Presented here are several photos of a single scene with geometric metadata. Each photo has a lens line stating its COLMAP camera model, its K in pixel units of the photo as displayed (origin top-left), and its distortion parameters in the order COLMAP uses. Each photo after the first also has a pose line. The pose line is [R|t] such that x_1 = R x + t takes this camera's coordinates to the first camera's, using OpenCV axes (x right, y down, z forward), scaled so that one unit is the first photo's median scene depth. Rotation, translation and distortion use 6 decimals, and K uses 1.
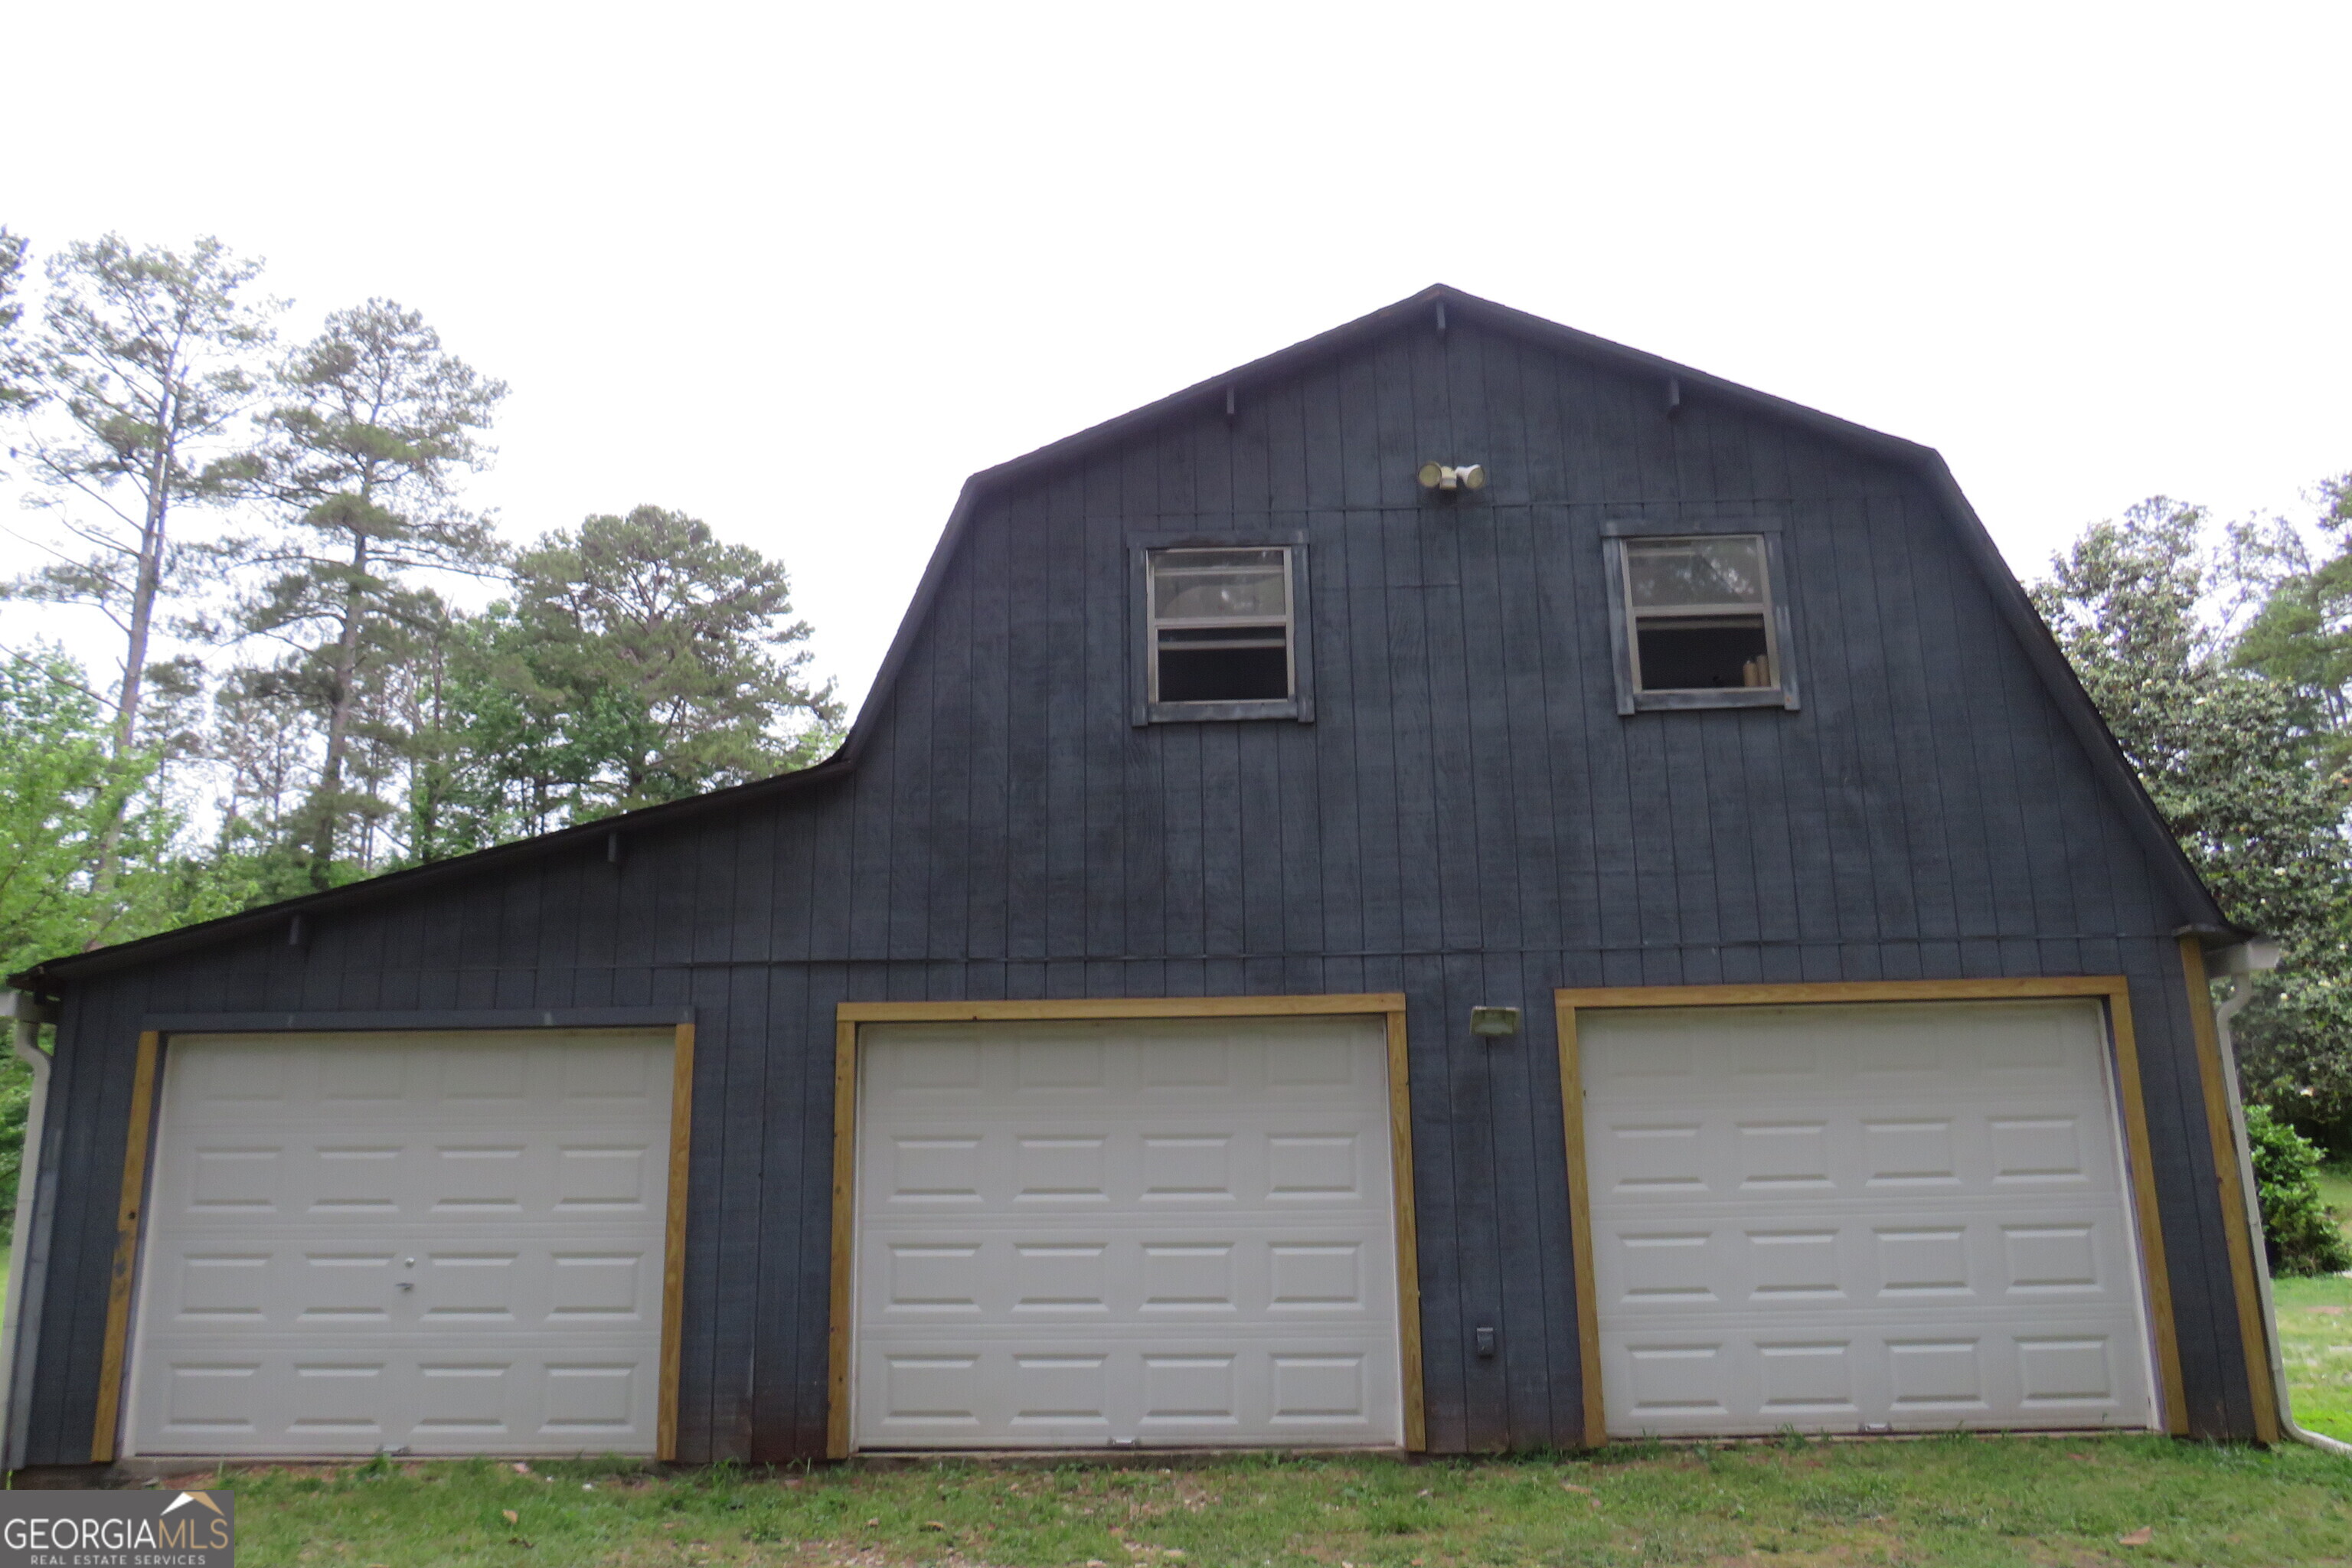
lens RADIAL K [[1787.7, 0, 1158.5], [0, 1787.7, 779.6], [0, 0, 1]] dist [-0.027623, 0.002761]
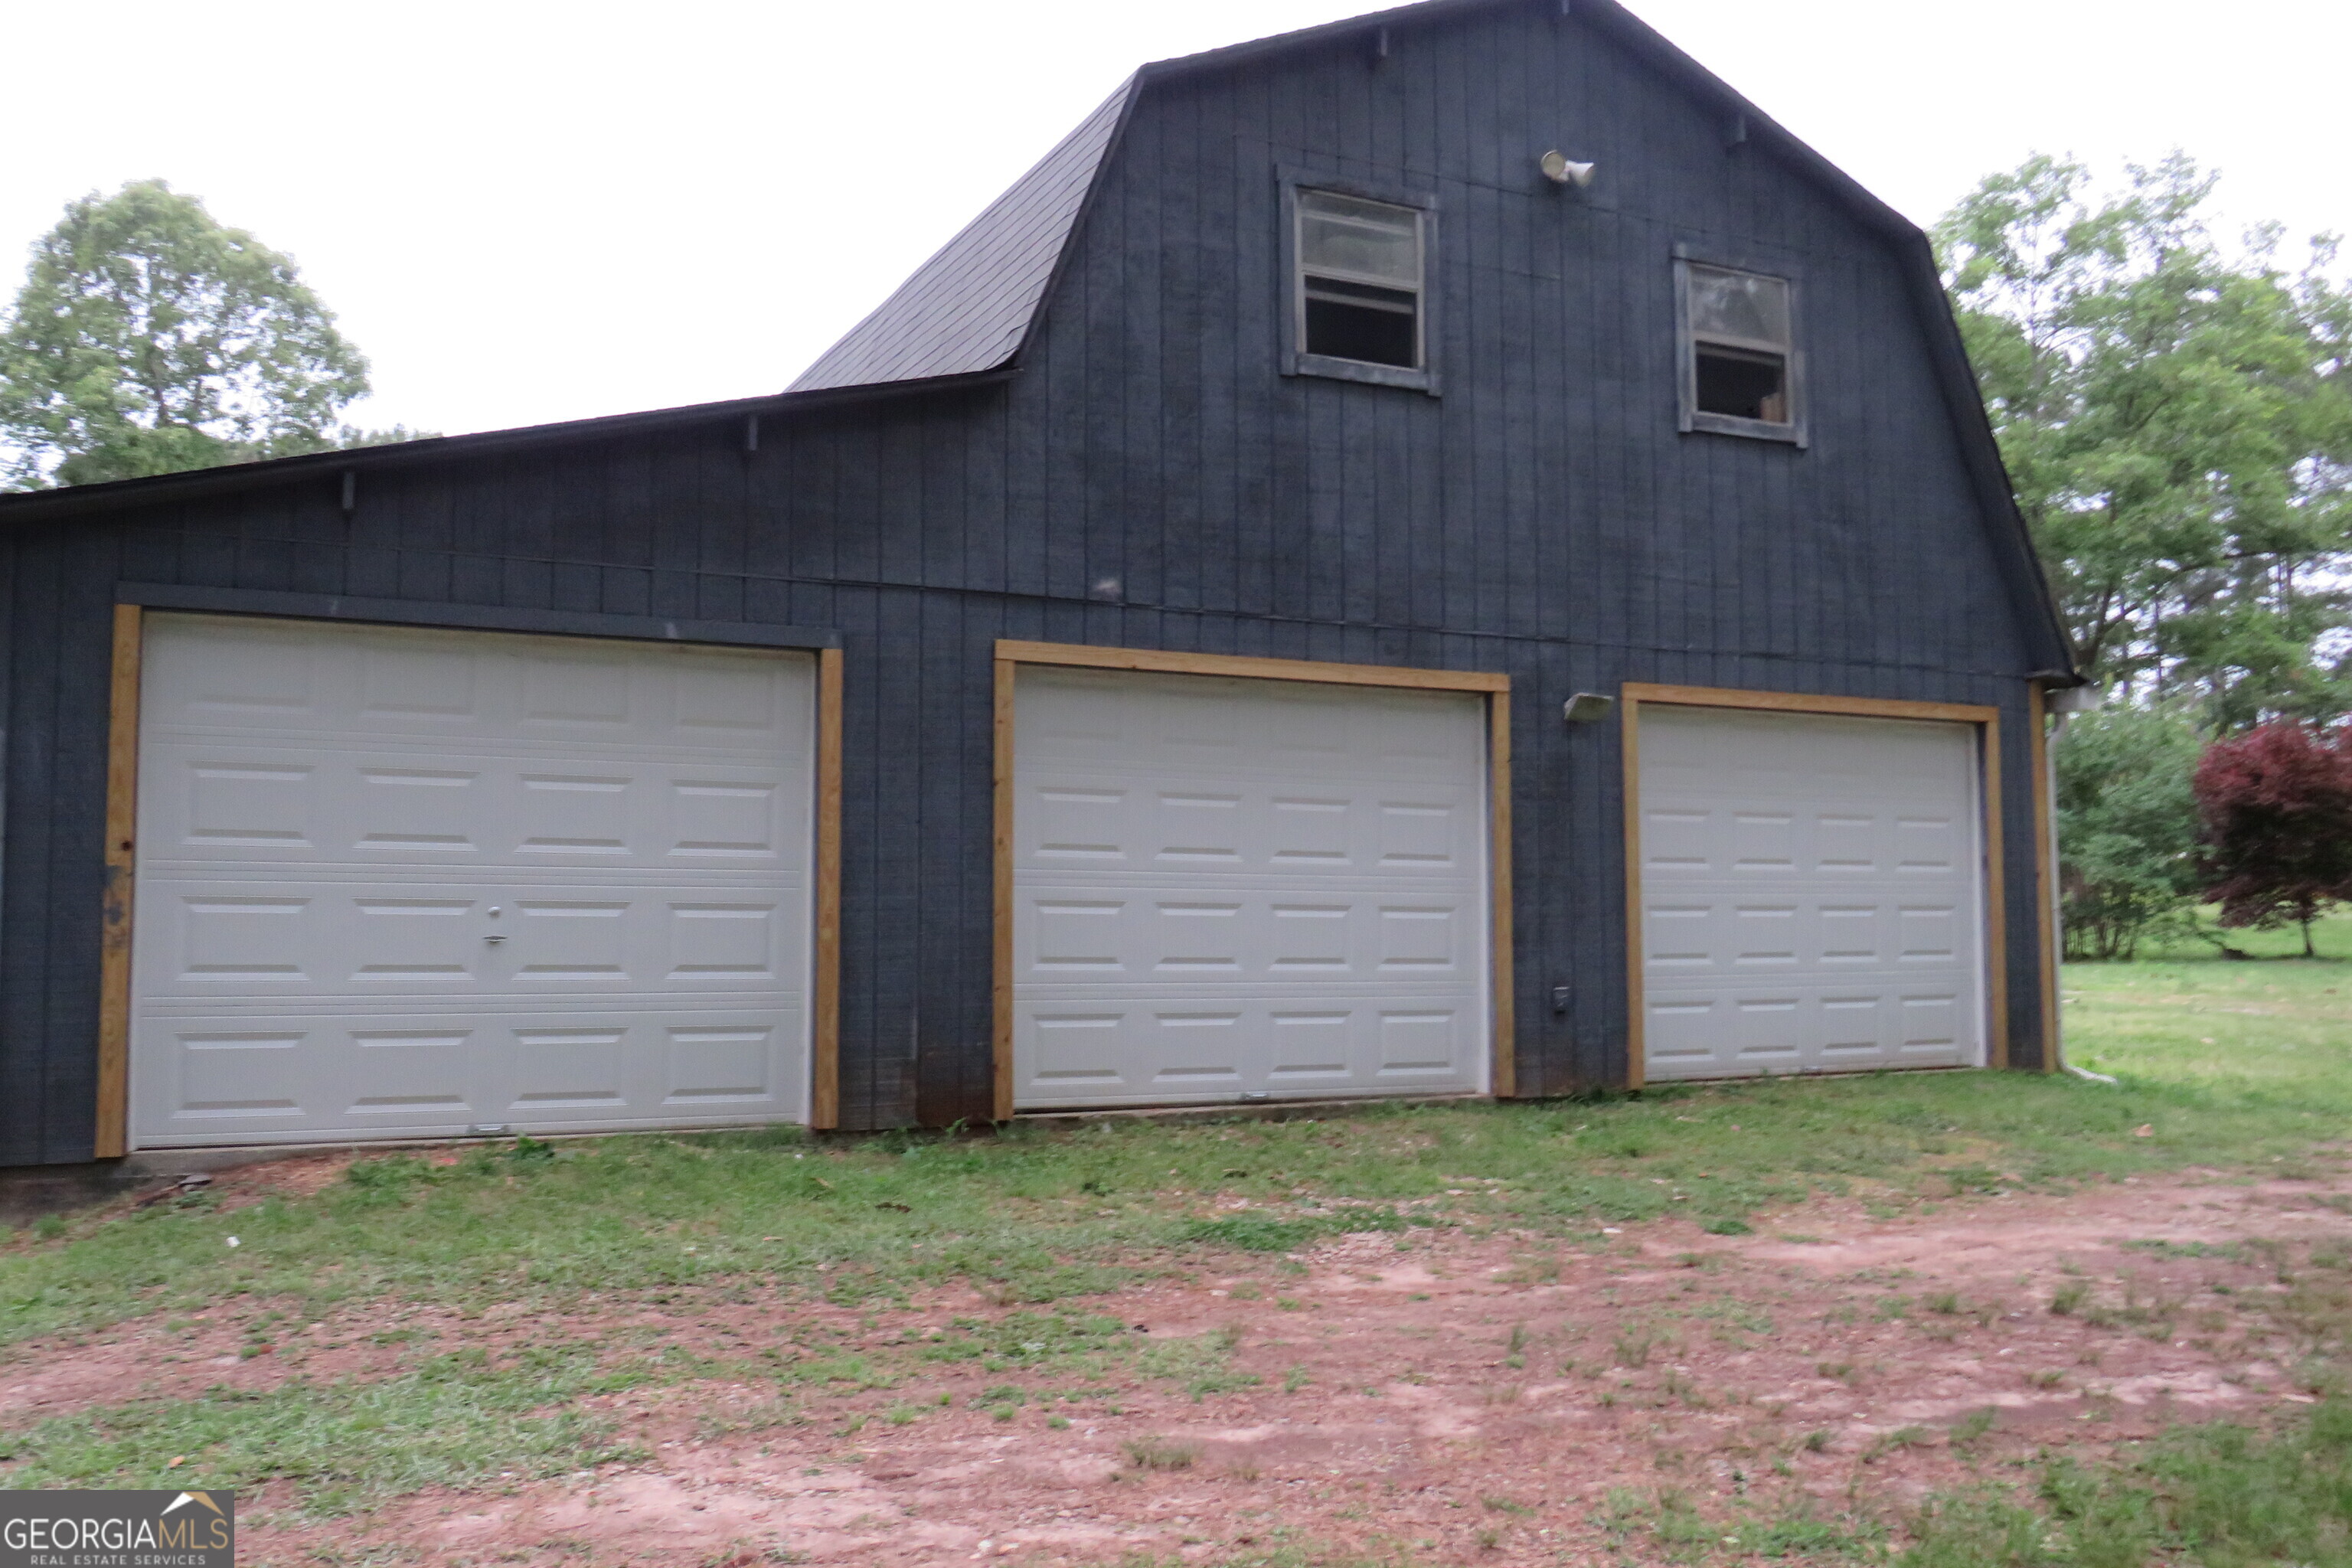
lens RADIAL K [[1978.1, 0, 1167.6], [0, 1978.1, 785.6], [0, 0, 1]] dist [-0.048049, 0.028882]
pose [[0.885044, 0.047993, 0.463027, -0.557404], [-0.126136, 0.982185, 0.139296, 0.047273], [-0.448093, -0.181687, 0.875330, 0.072516]]
